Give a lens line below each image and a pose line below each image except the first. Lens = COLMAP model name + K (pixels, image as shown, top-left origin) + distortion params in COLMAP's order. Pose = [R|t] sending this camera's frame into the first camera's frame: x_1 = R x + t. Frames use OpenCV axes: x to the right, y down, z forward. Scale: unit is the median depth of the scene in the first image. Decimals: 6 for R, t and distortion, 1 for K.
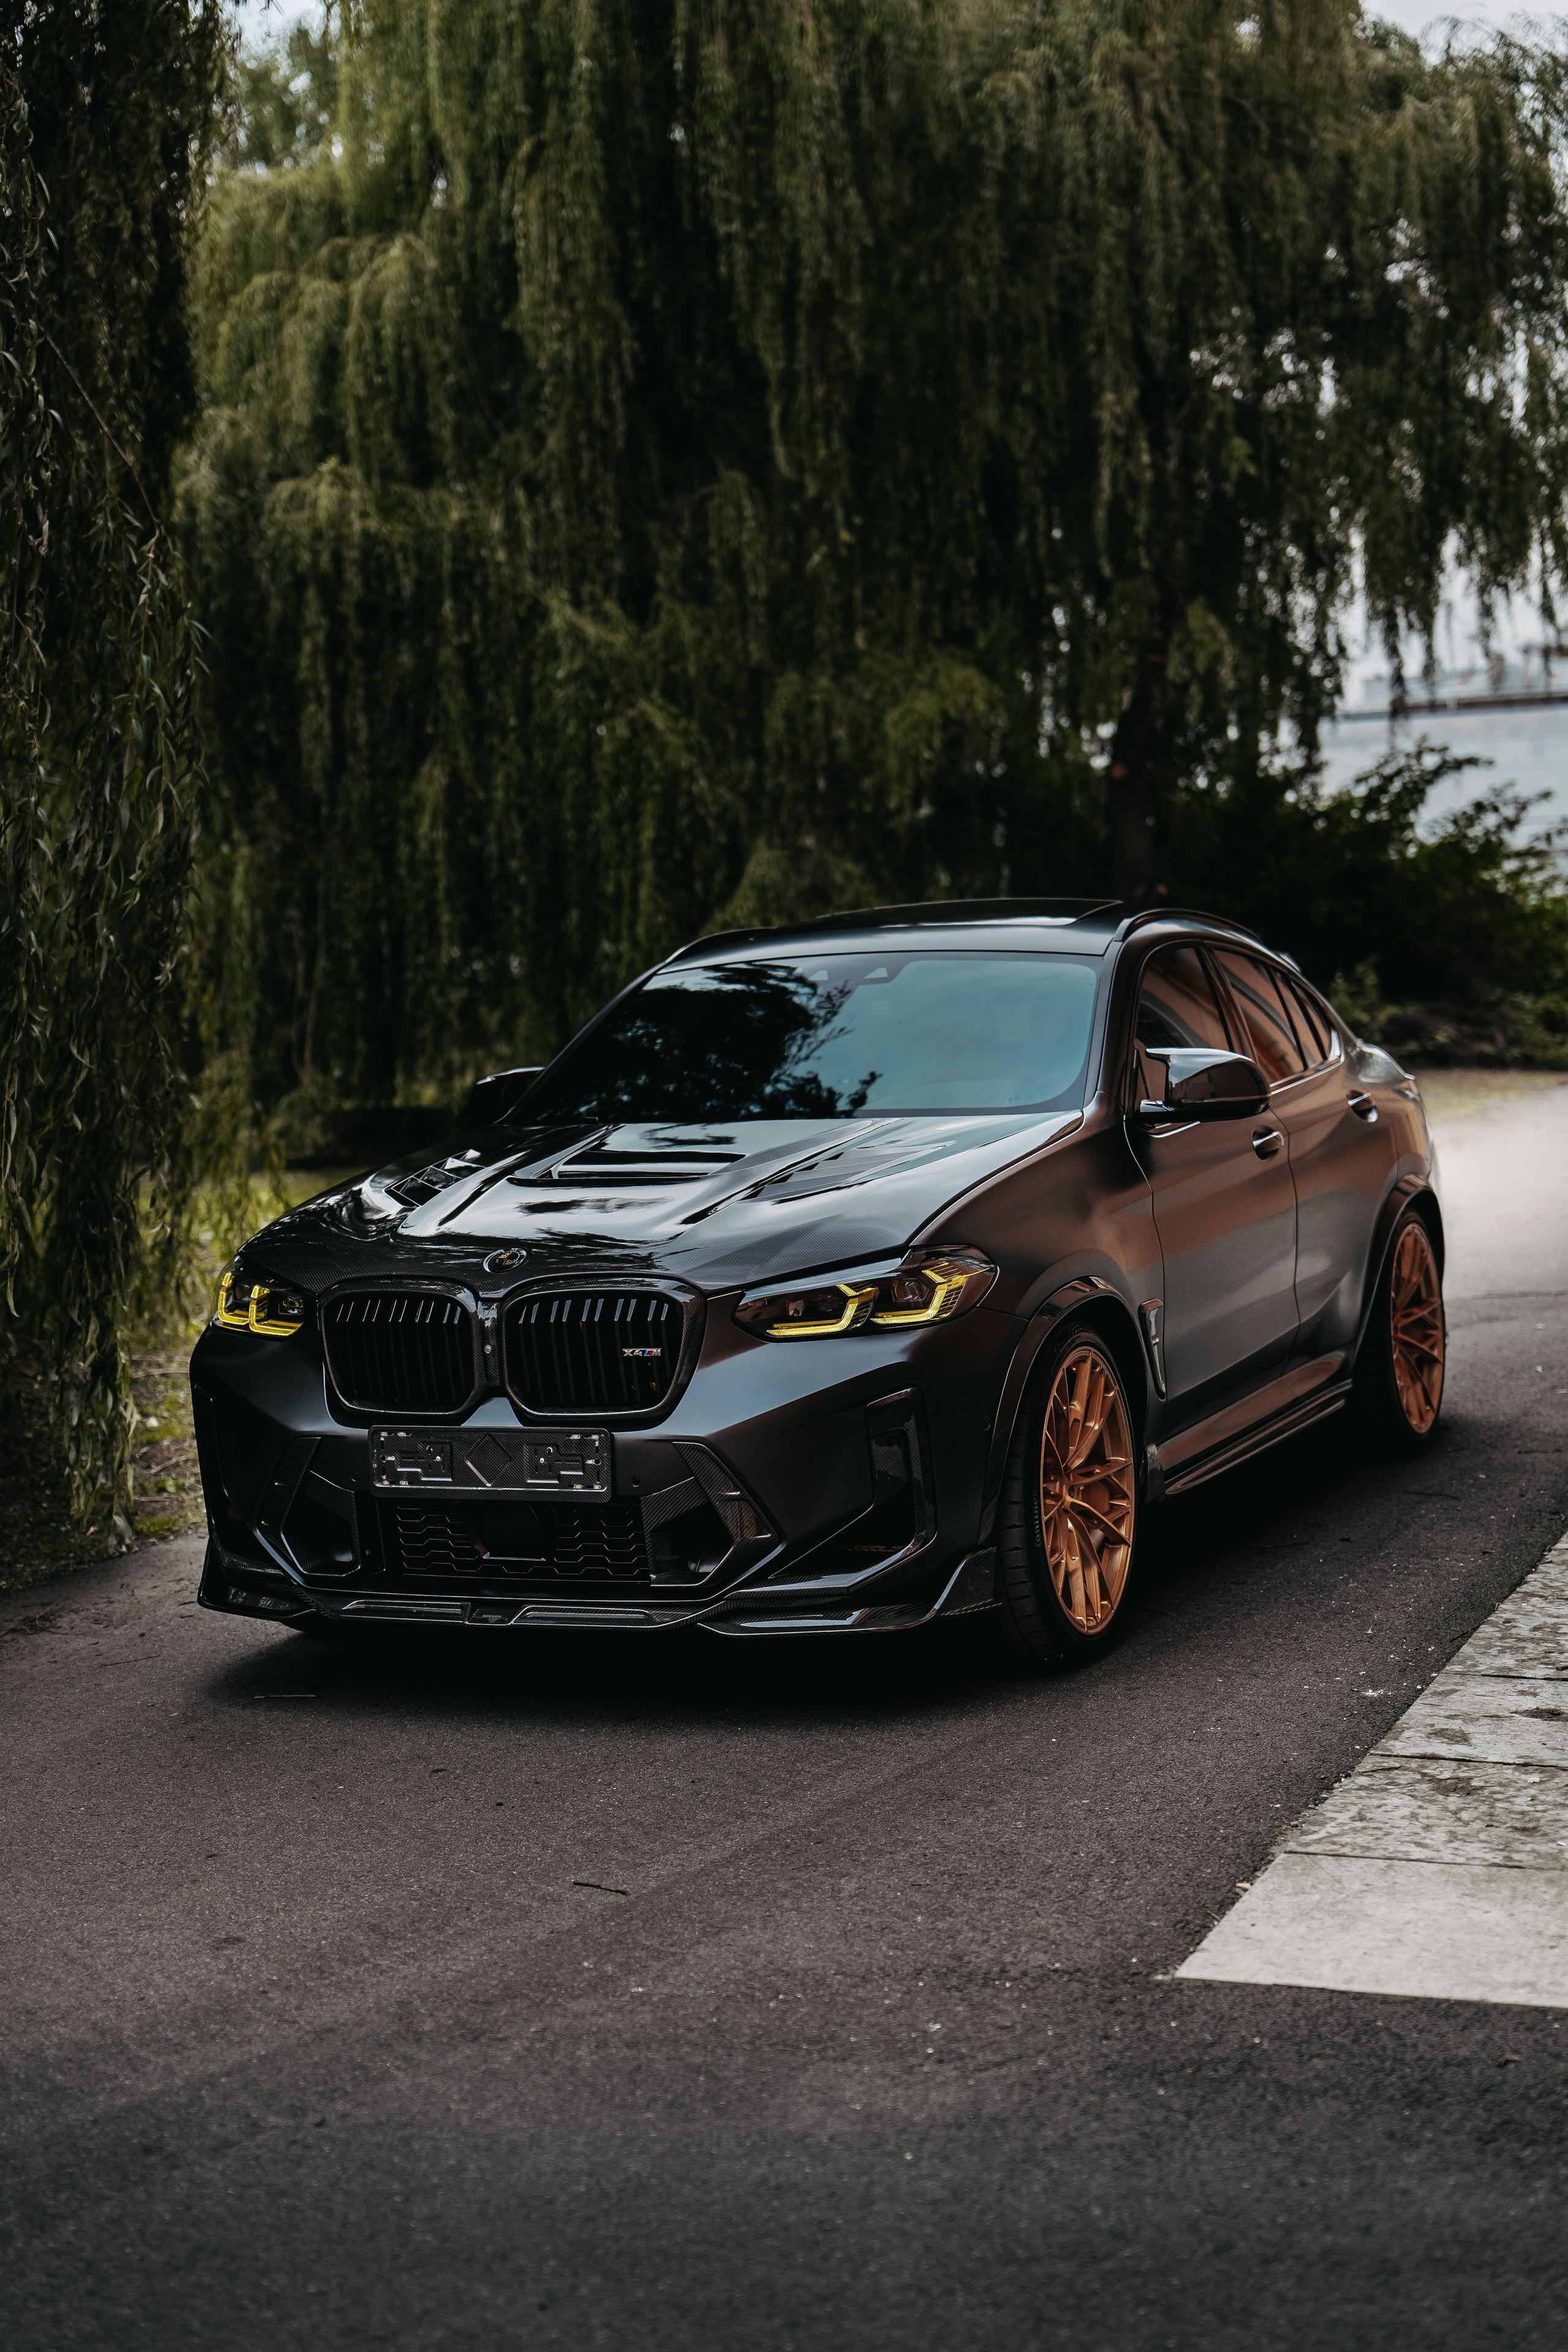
lens RADIAL K [[3386.9, 0, 784.0], [0, 3386.9, 1176.0], [0, 0, 1]] dist [0.302258, -0.987417]
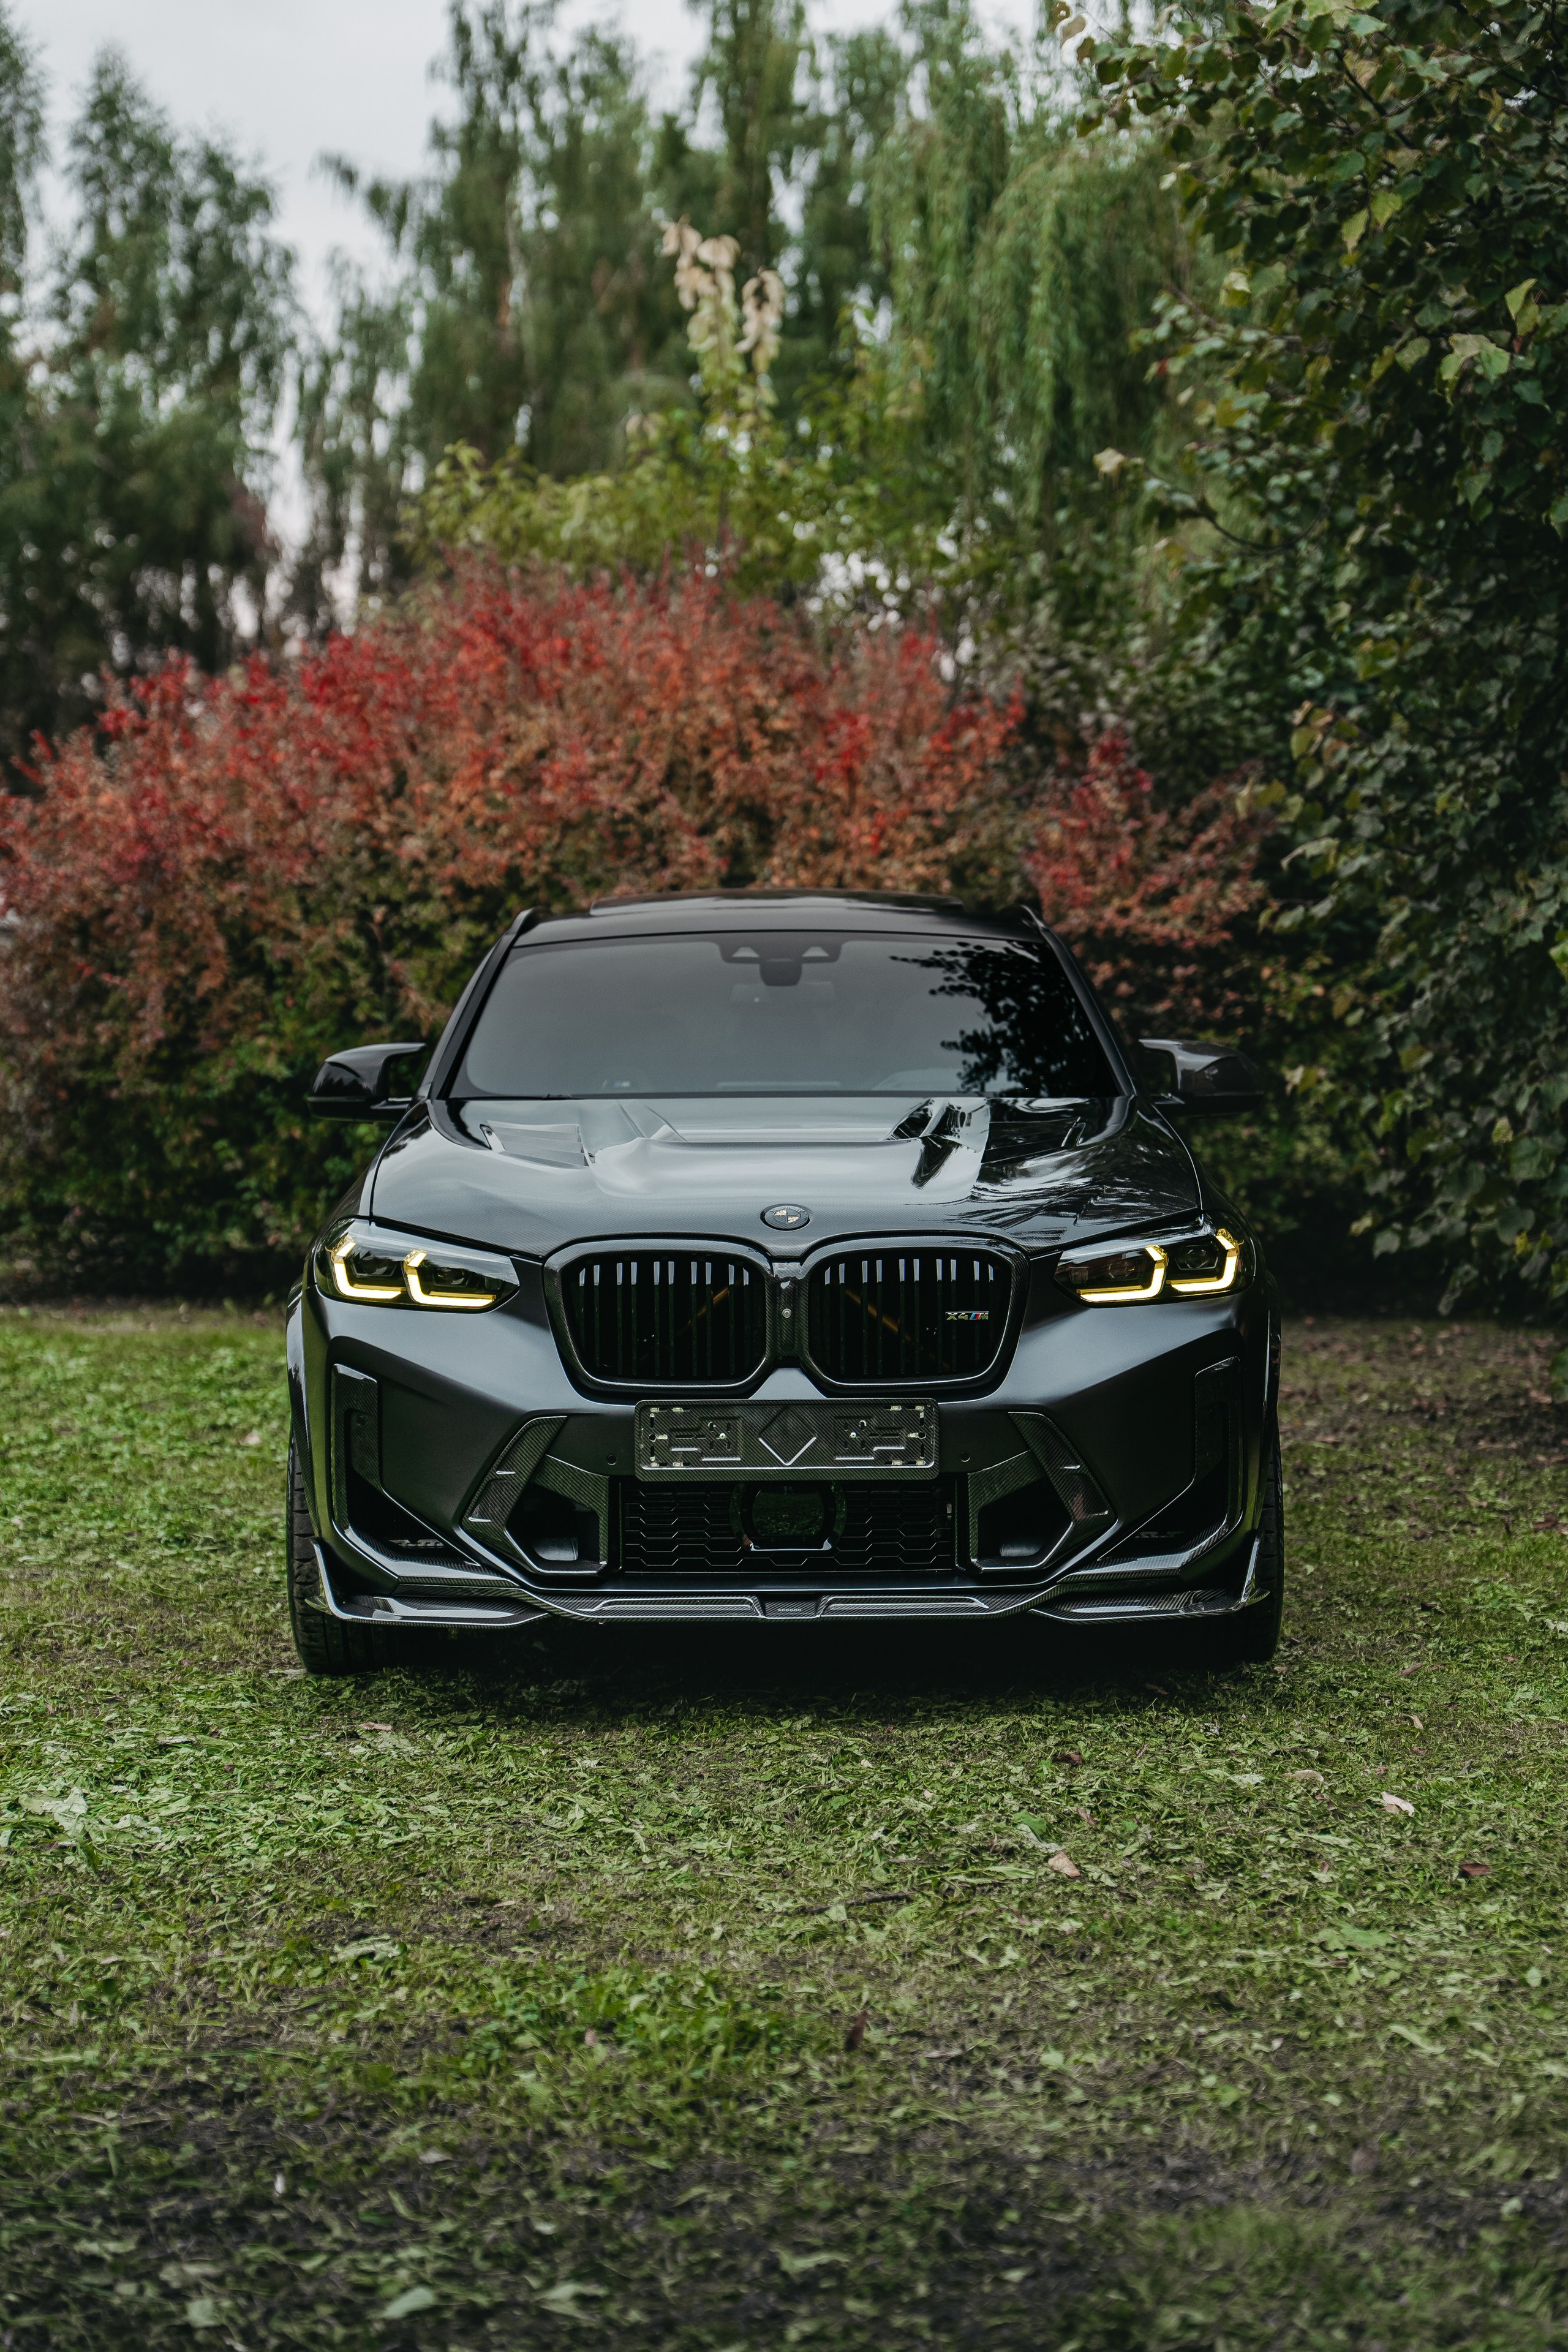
lens RADIAL K [[4007.6, 0, 784.0], [0, 4007.6, 1176.0], [0, 0, 1]] dist [0.238631, 0.003394]
pose [[0.905716, 0.032580, 0.422631, -0.542328], [-0.008564, 0.998245, -0.058600, 0.077648], [-0.423798, 0.049455, 0.904406, 0.038370]]
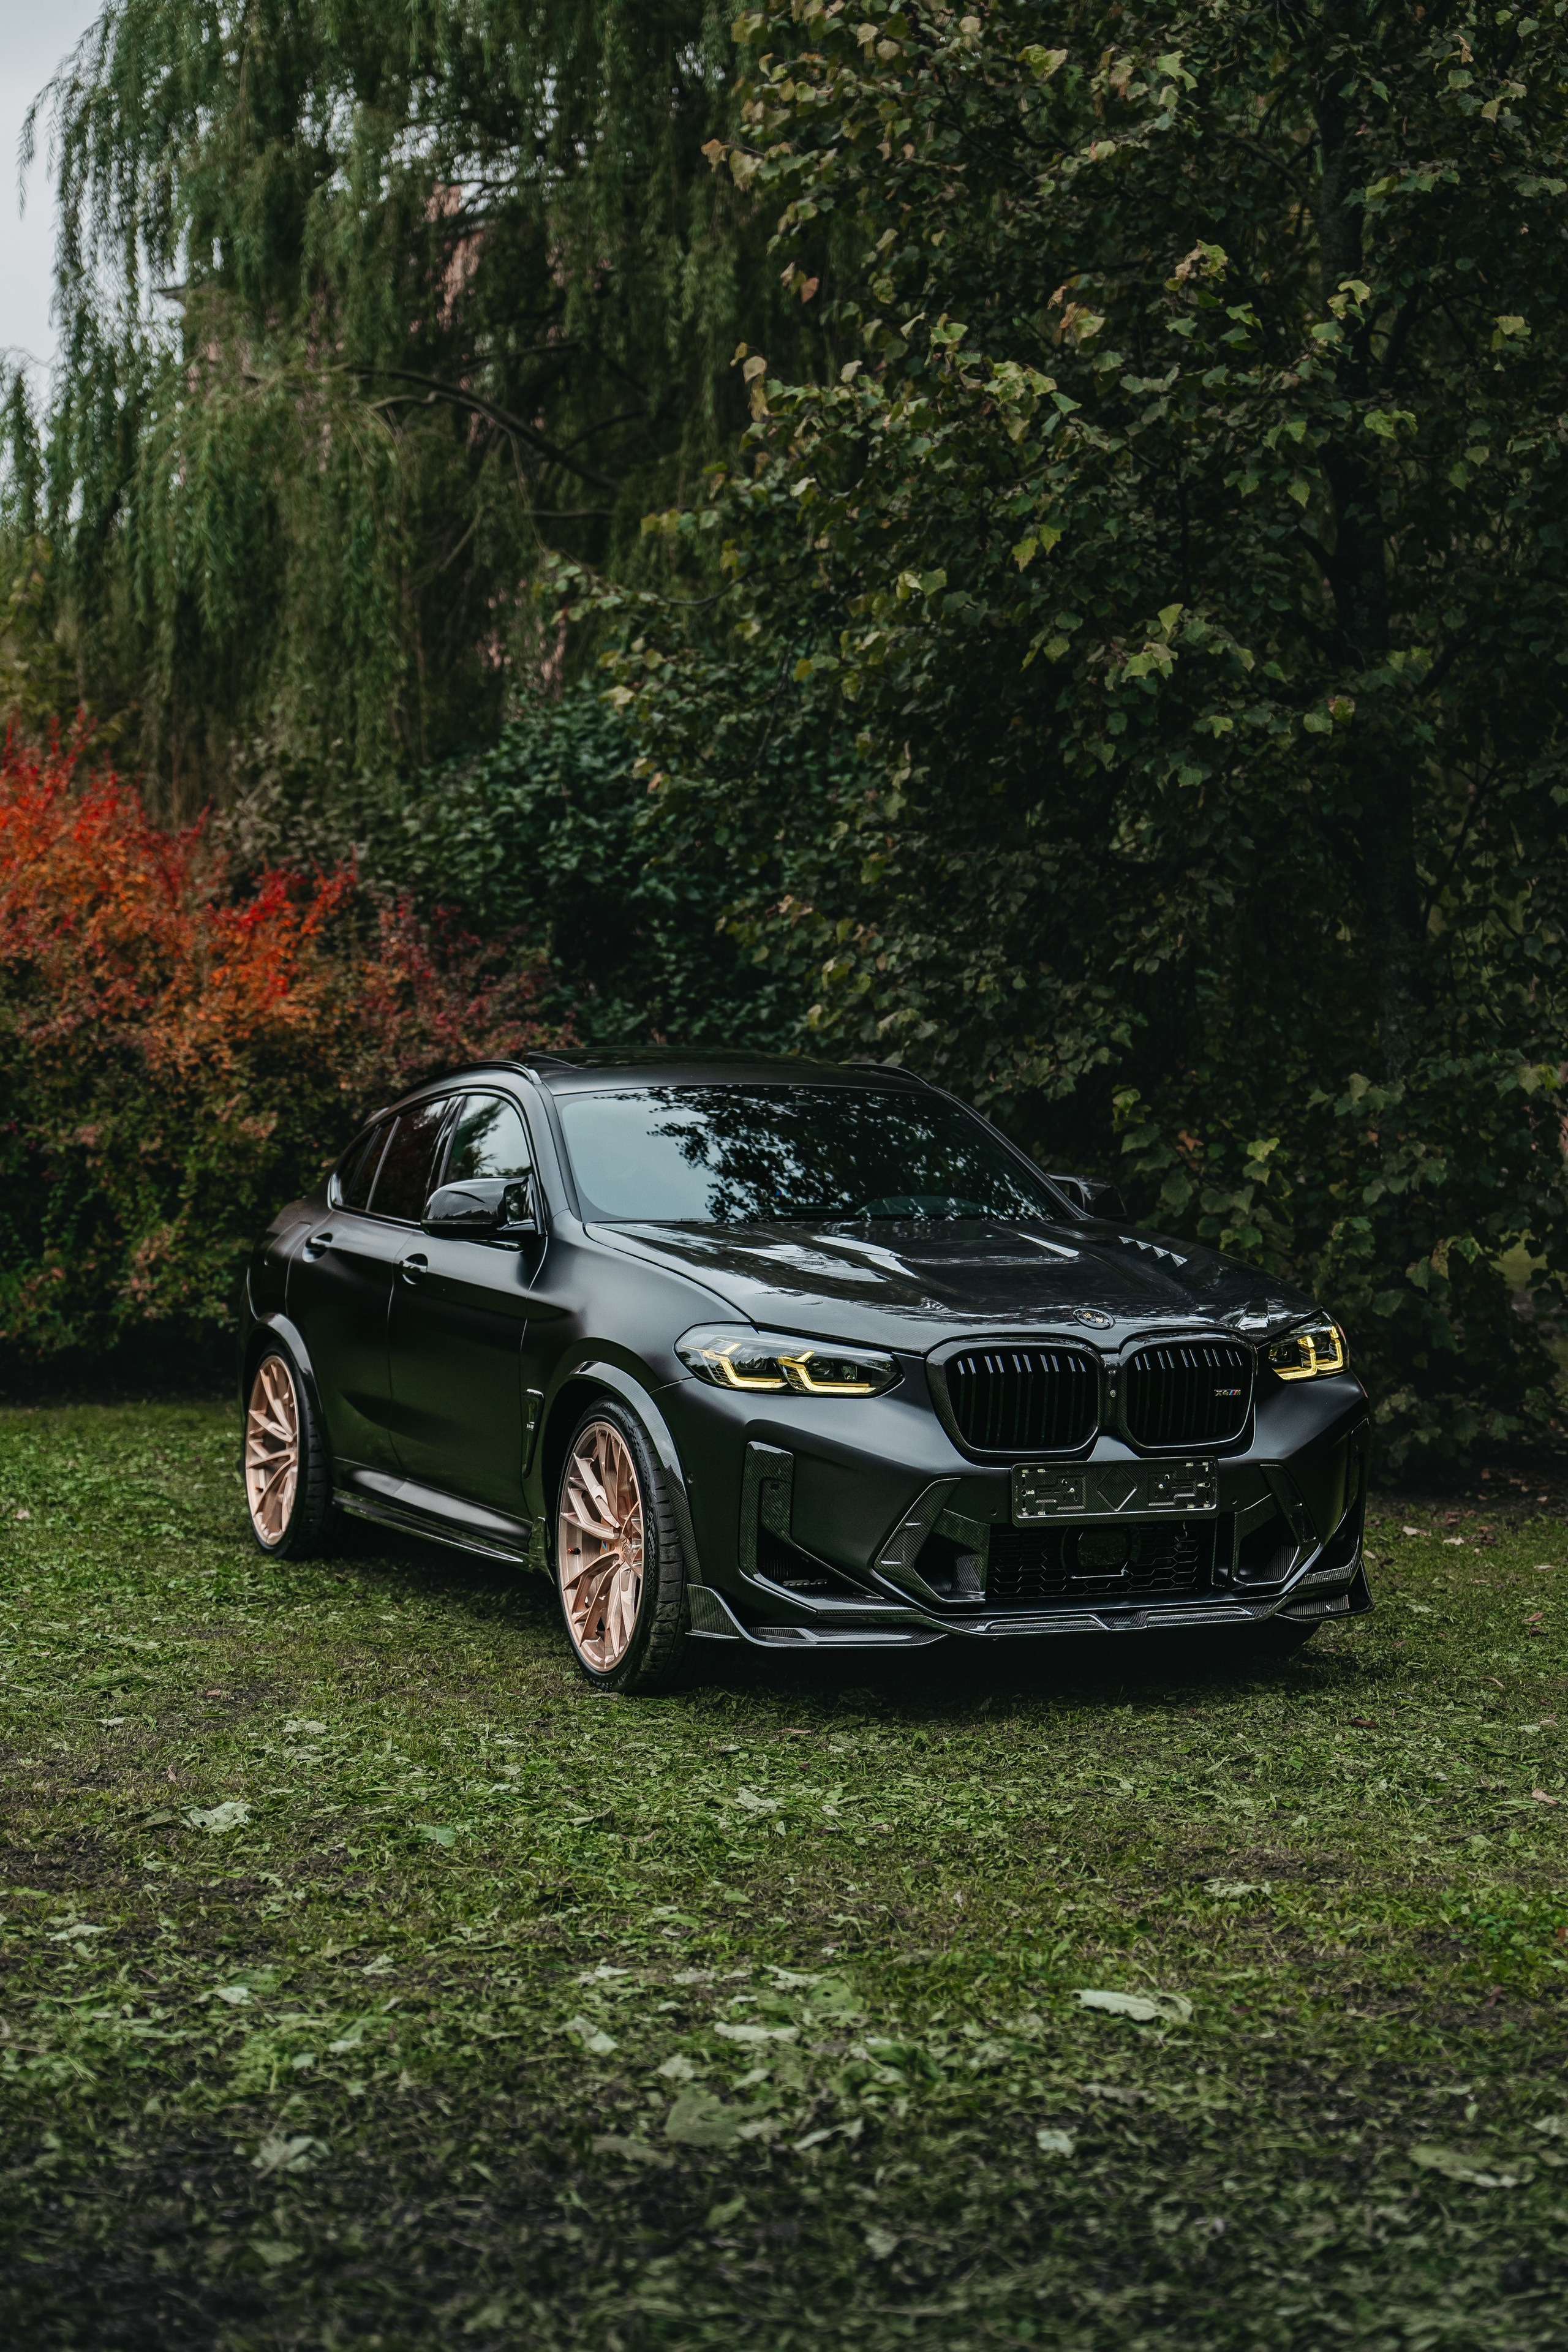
lens RADIAL K [[3386.9, 0, 784.0], [0, 3386.9, 1176.0], [0, 0, 1]] dist [0.302258, -0.987417]
pose [[0.678413, 0.040504, 0.733564, -1.034403], [0.021451, 0.996961, -0.074886, 0.062156], [-0.734368, 0.066539, 0.675482, 0.289561]]
